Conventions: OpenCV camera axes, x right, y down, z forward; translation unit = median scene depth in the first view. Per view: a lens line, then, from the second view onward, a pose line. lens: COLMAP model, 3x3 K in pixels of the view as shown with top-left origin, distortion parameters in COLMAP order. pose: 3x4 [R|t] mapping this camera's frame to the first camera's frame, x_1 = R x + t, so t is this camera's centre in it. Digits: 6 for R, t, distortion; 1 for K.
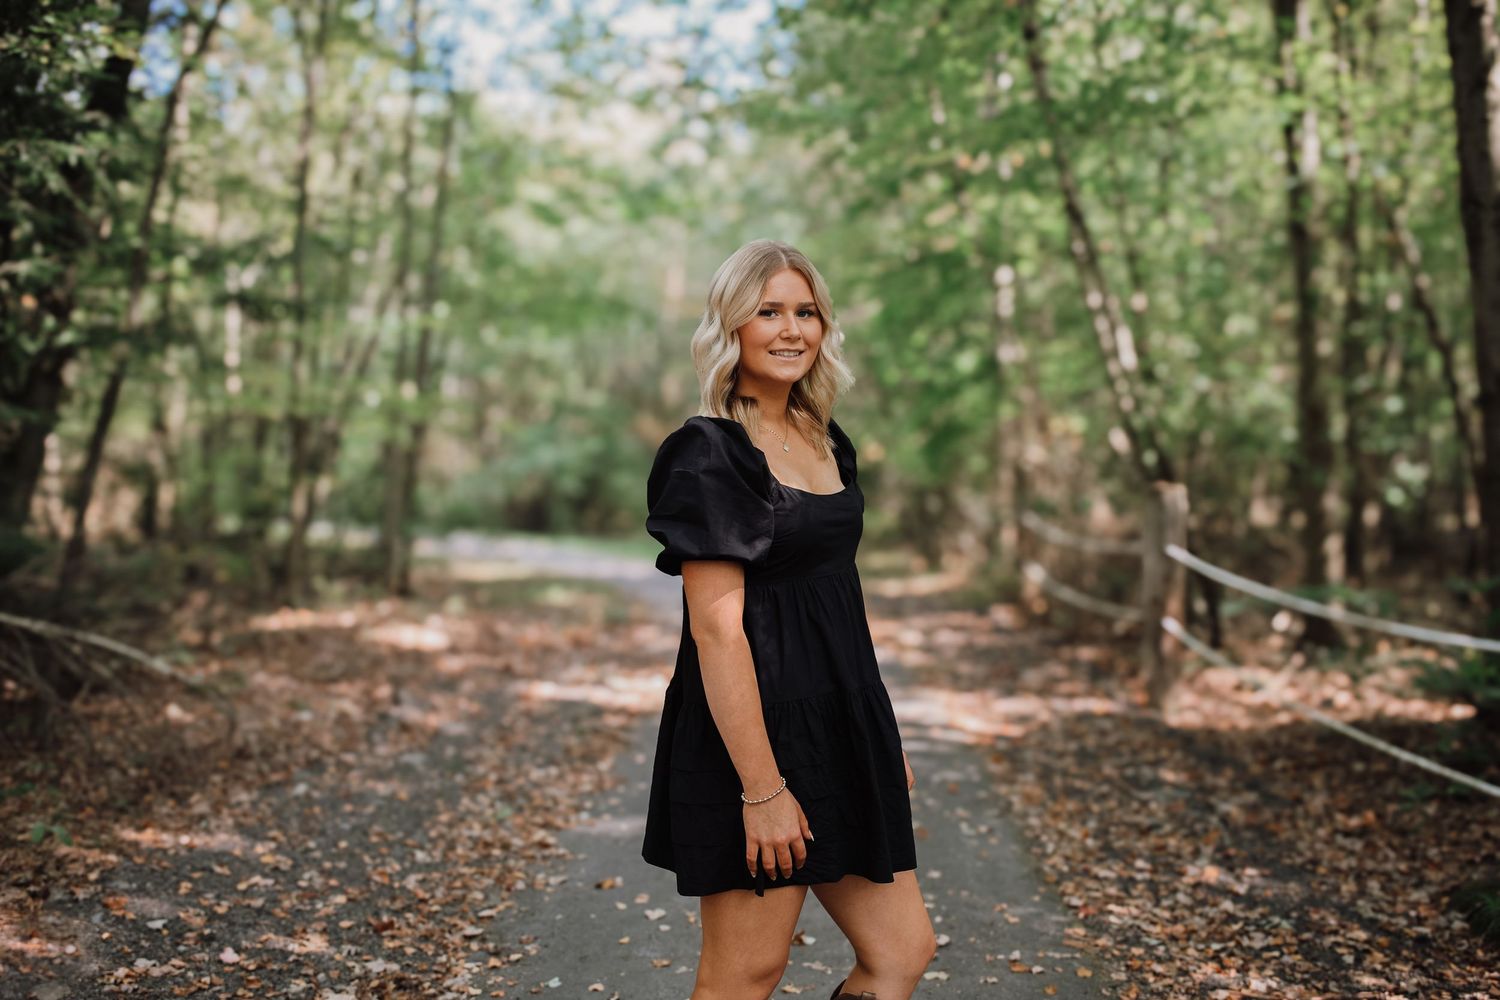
lens RADIAL K [[1487.0, 0, 752.7], [0, 1487.0, 502.7], [0, 0, 1]] dist [-0.045069, 0.000000]
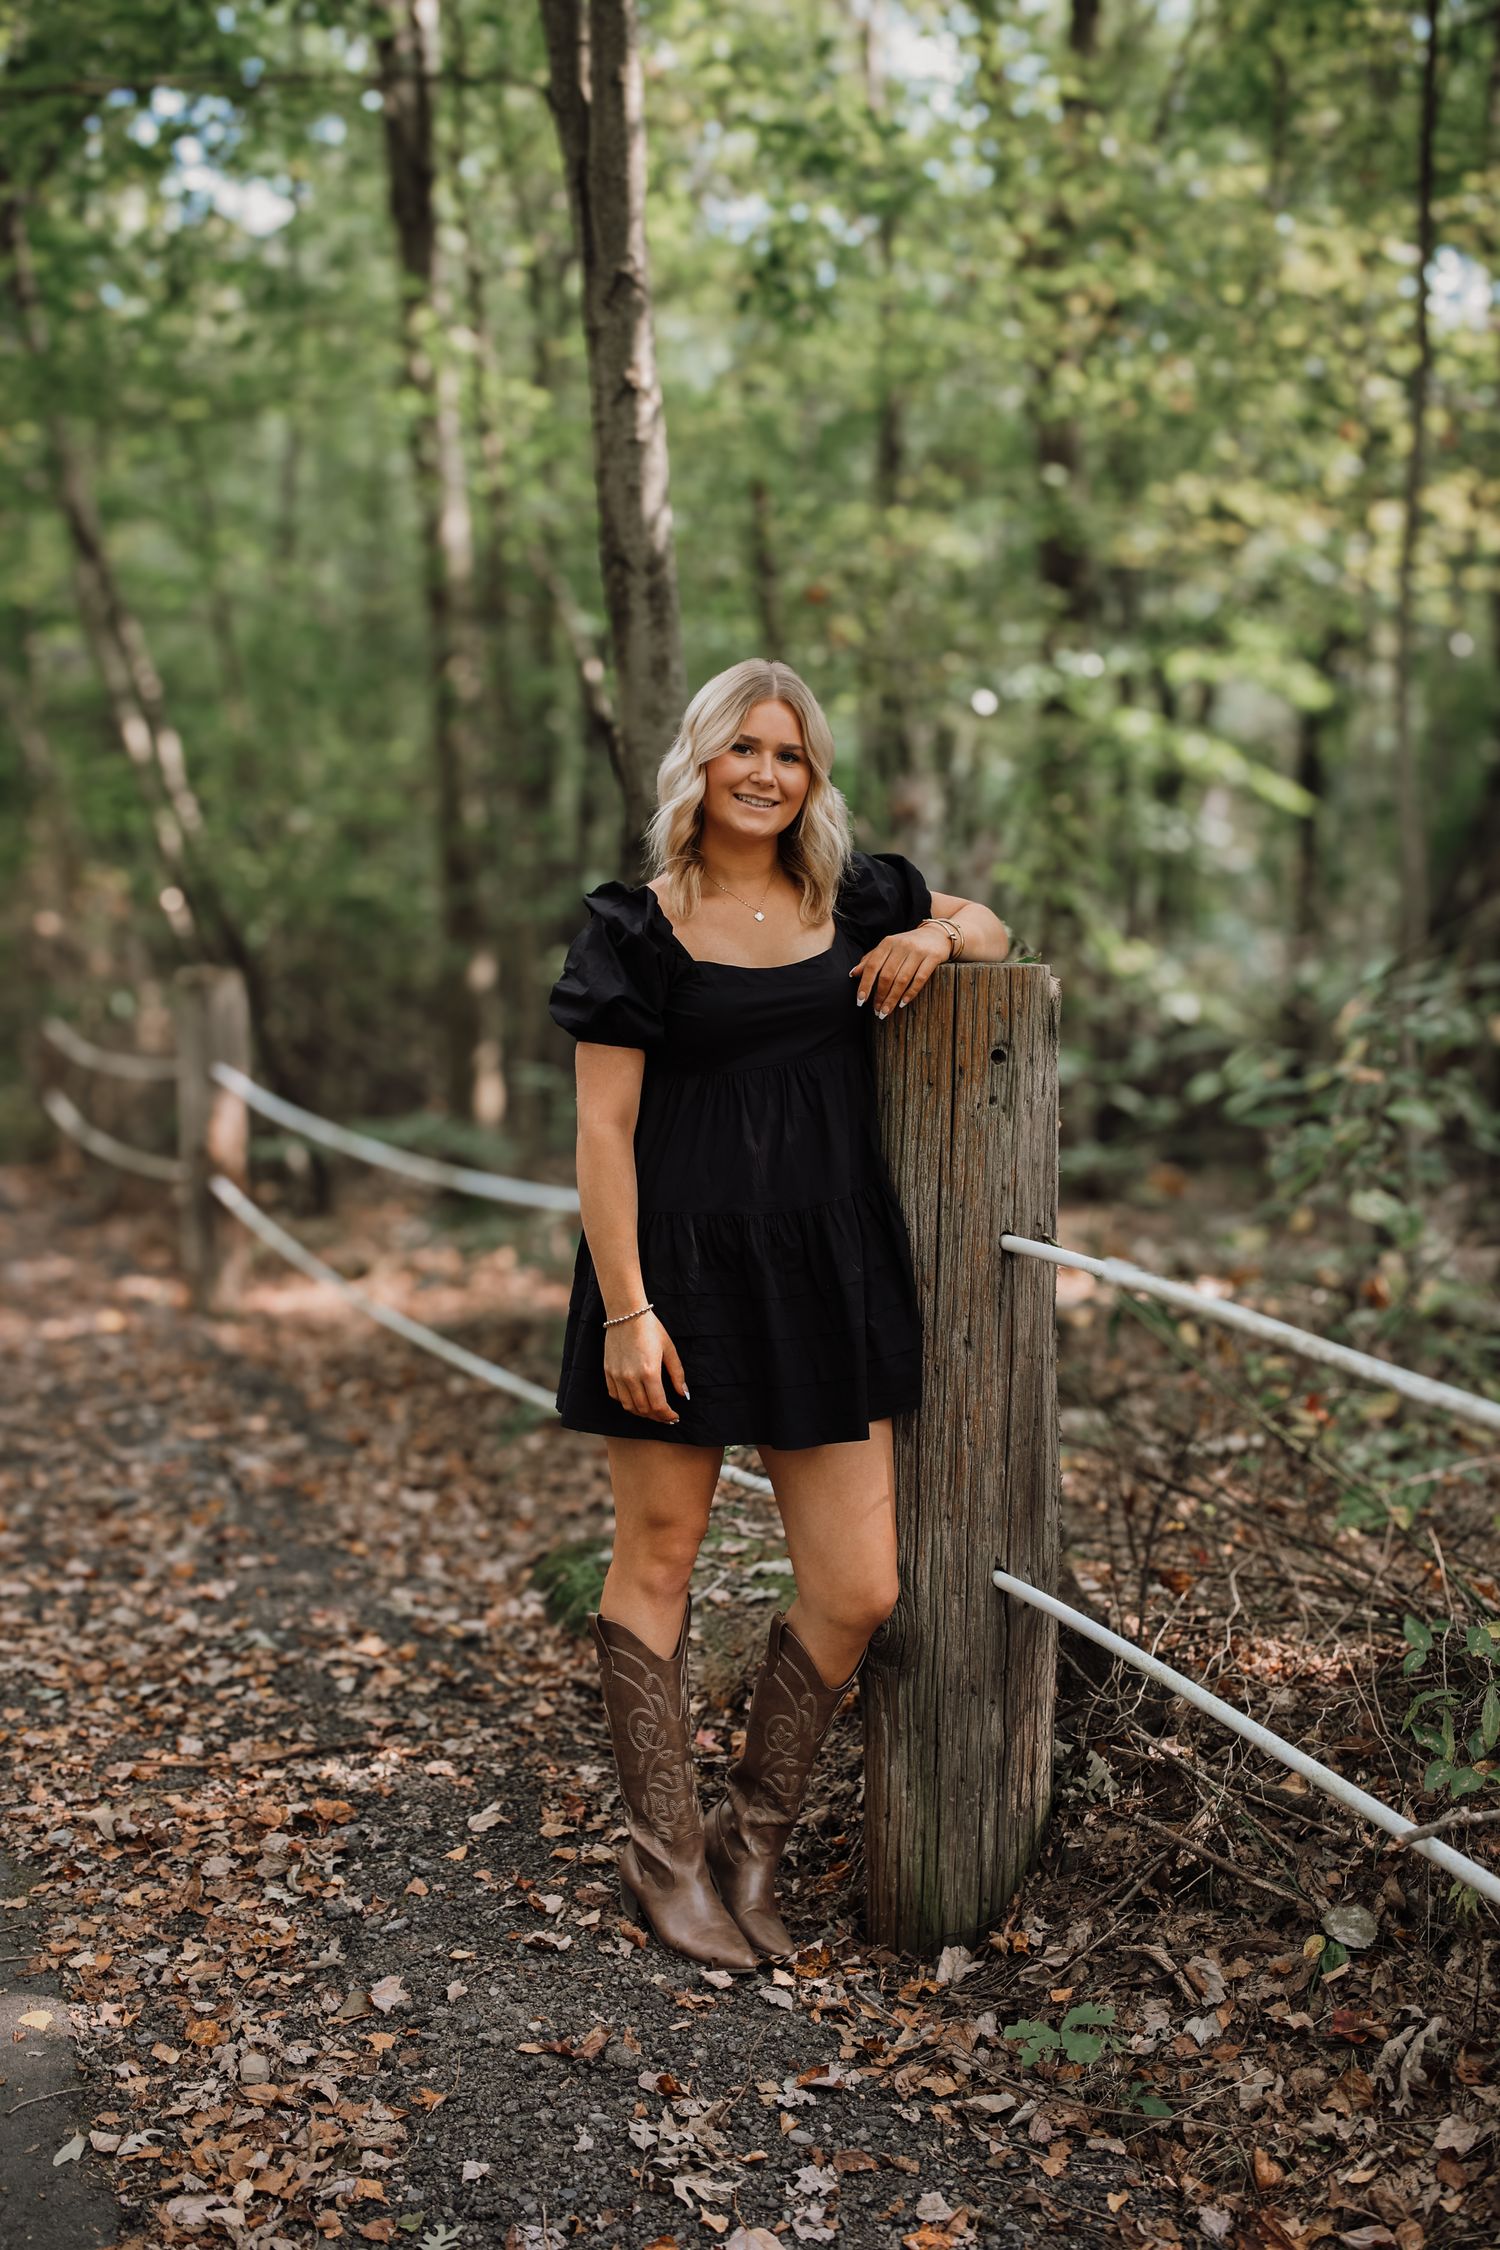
lens RADIAL K [[2230.6, 0, 745.8], [0, 2230.6, 1111.4], [0, 0, 1]] dist [-0.045069, 0.000000]
pose [[0.902185, -0.026092, 0.430560, 0.113416], [0.005943, 0.998826, 0.048076, 0.006046], [-0.431308, -0.040814, 0.901281, 0.030056]]
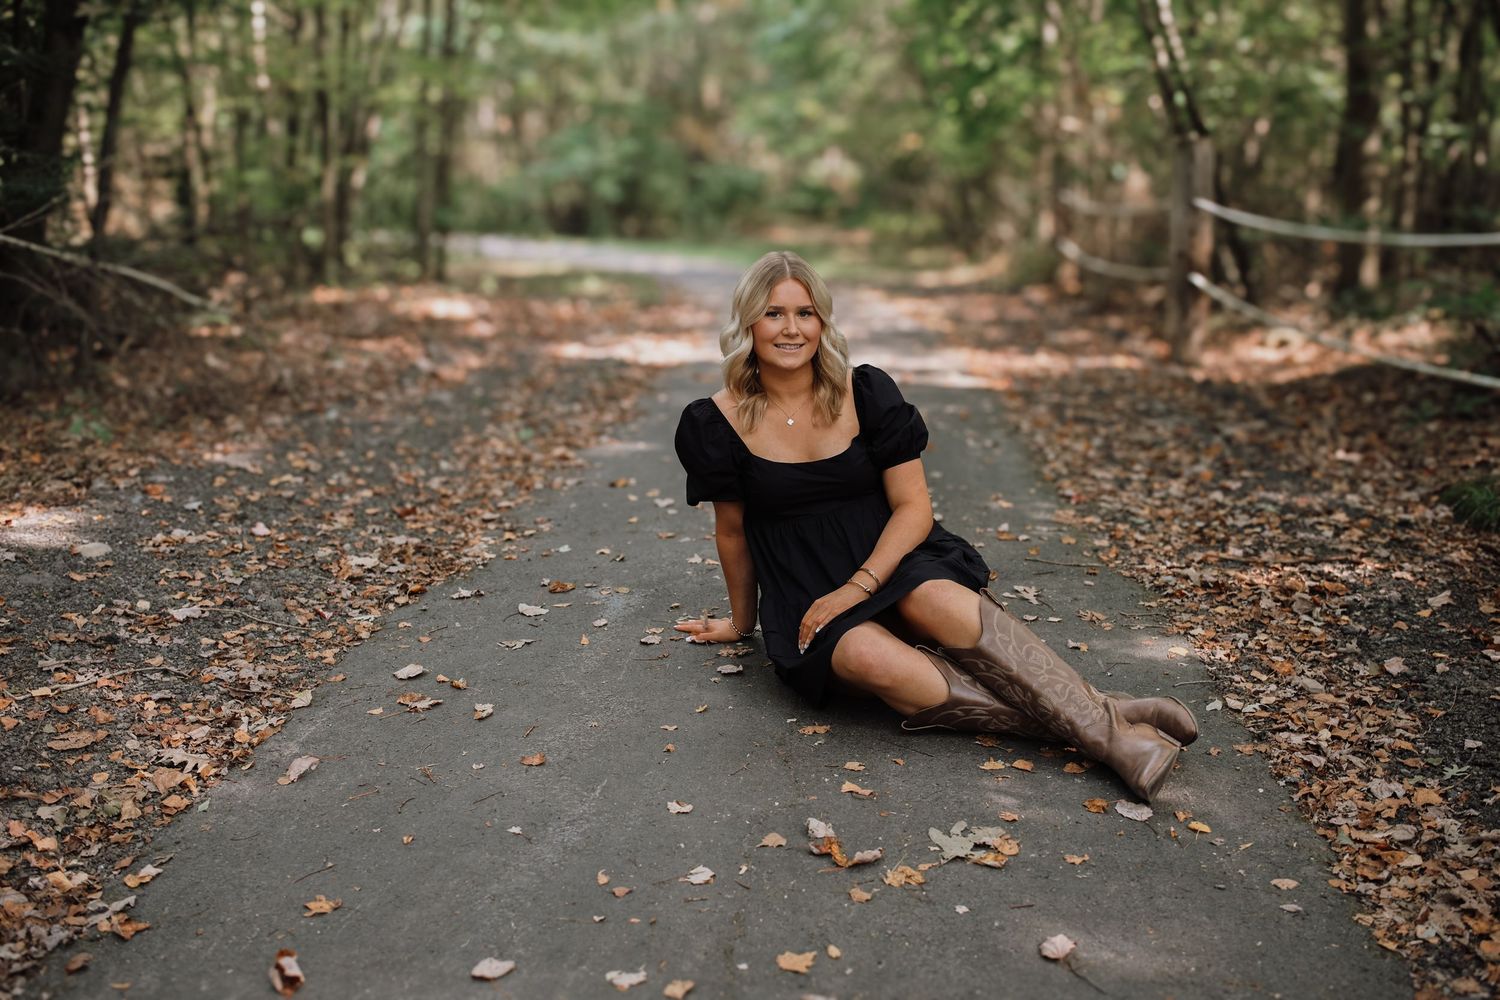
lens RADIAL K [[1487.0, 0, 746.3], [0, 1487.0, 492.5], [0, 0, 1]] dist [-0.045069, 0.000000]
pose [[0.999323, -0.002957, -0.036681, 0.026296], [0.009472, 0.983849, 0.178750, 0.071334], [0.035560, -0.178976, 0.983211, -0.026024]]
